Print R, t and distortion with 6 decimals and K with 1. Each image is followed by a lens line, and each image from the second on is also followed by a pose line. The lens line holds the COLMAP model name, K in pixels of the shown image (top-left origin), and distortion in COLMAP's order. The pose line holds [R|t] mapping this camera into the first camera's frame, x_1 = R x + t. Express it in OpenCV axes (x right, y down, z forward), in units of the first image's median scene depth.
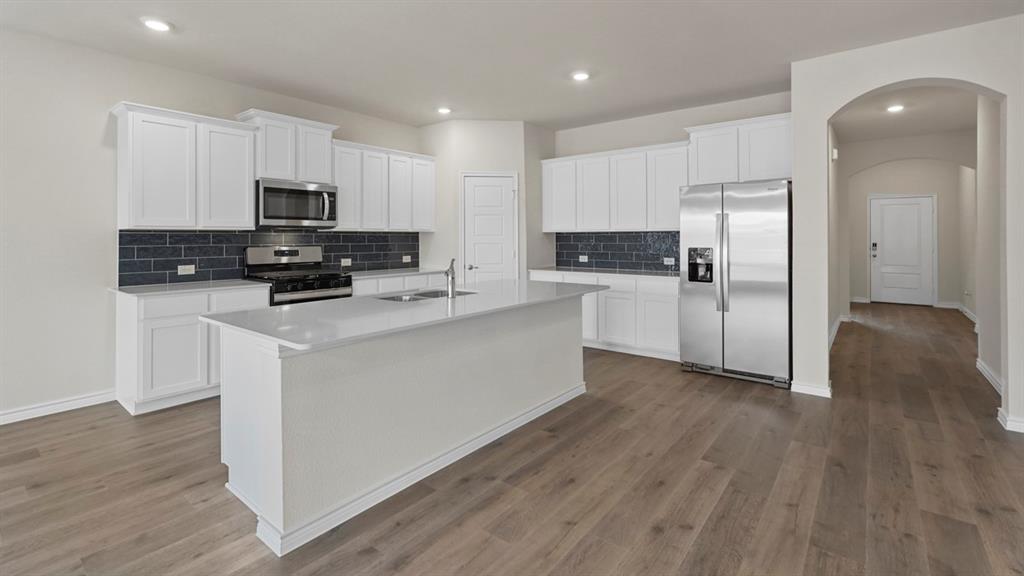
lens RADIAL K [[458.6, 0, 513.1], [0, 458.6, 240.7], [0, 0, 1]] dist [-0.000677, -0.000068]
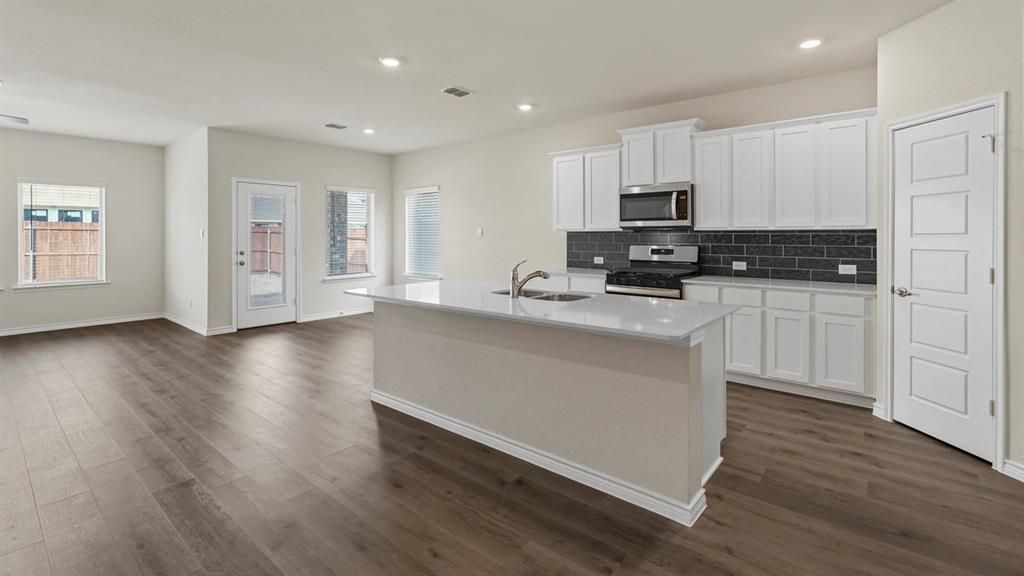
lens RADIAL K [[458.6, 0, 513.1], [0, 458.6, 240.7], [0, 0, 1]] dist [-0.000677, -0.000068]
pose [[-0.026419, 0.010842, -0.999592, 0.584503], [-0.008587, 0.999902, 0.011073, -0.007385], [0.999614, 0.008876, -0.026323, 0.677294]]
